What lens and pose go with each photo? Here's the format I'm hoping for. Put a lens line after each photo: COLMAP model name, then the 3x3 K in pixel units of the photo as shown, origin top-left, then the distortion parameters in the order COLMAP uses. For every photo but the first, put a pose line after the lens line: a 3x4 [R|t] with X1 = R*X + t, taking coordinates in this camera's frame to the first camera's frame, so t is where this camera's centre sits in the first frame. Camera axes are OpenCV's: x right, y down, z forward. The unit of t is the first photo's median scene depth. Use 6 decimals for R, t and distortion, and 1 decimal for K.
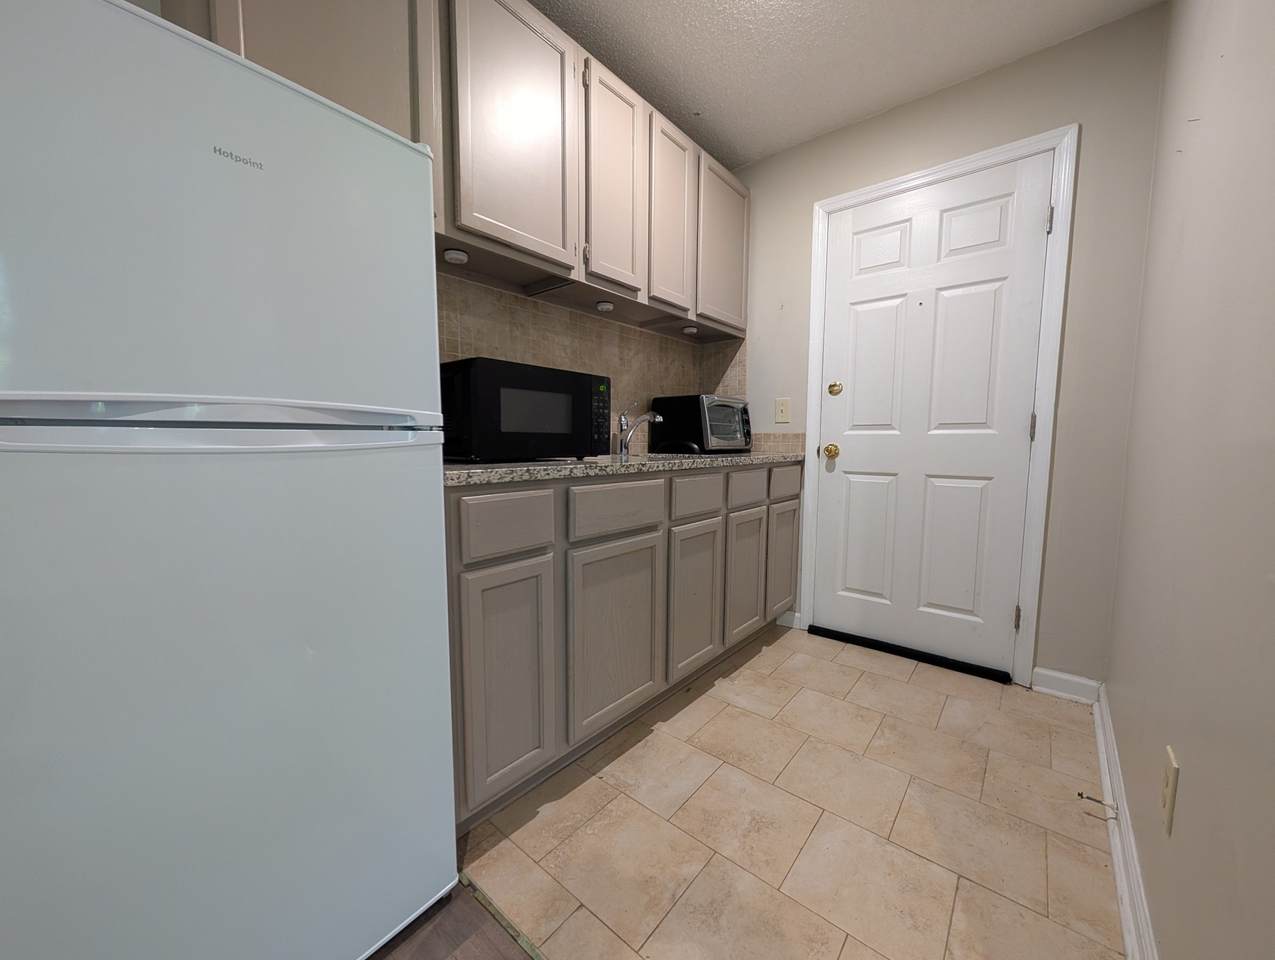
lens RADIAL K [[483.1, 0, 630.6], [0, 483.1, 481.4], [0, 0, 1]] dist [-0.001997, 0.000219]
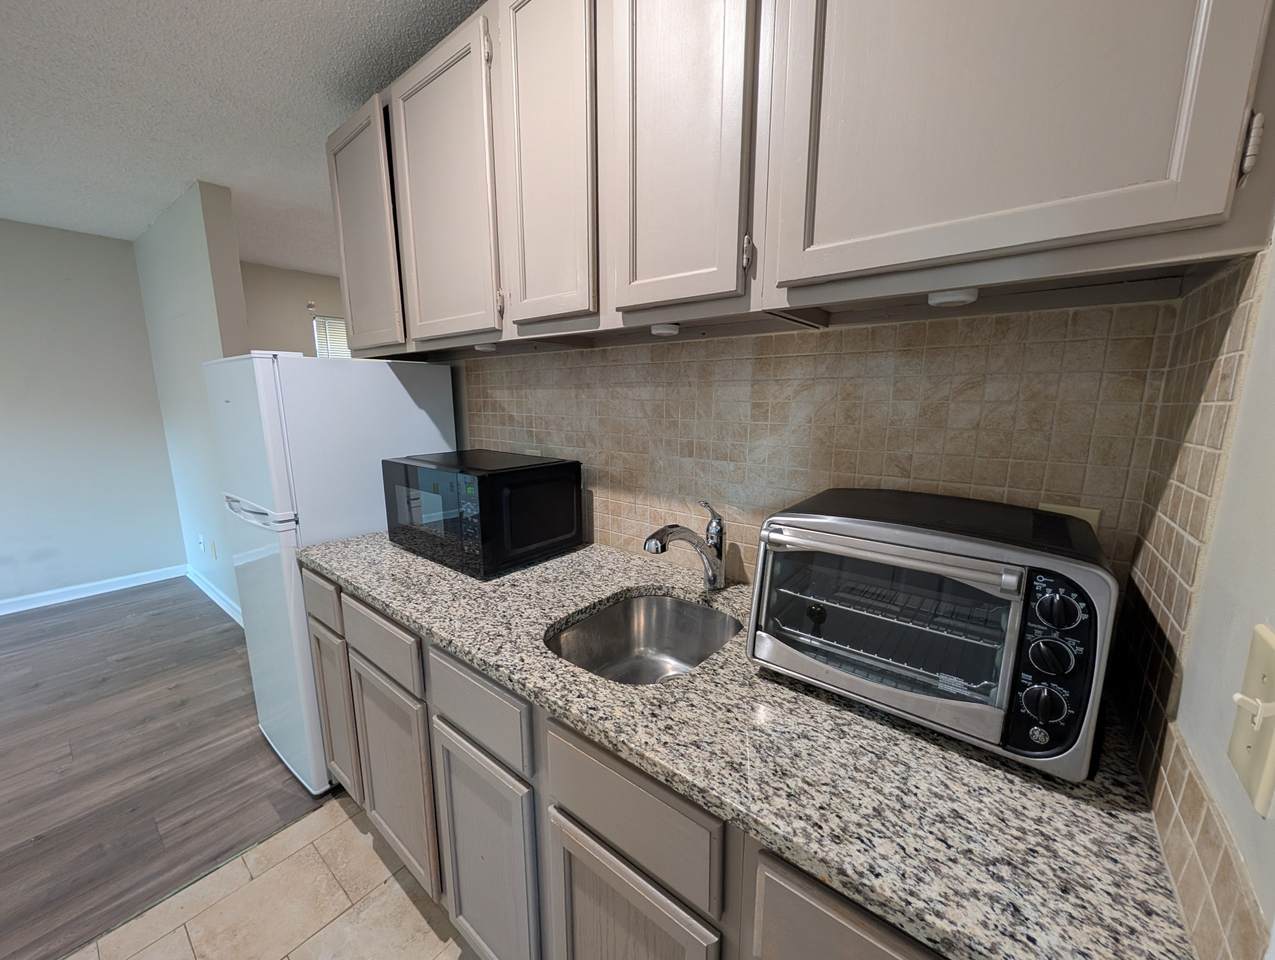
lens RADIAL K [[483.1, 0, 635.3], [0, 483.1, 481.4], [0, 0, 1]] dist [-0.001997, 0.000219]
pose [[0.022158, 0.169957, -0.985202, 0.511078], [-0.080725, 0.982531, 0.167681, -0.265092], [0.996490, 0.075815, 0.035491, 0.913884]]
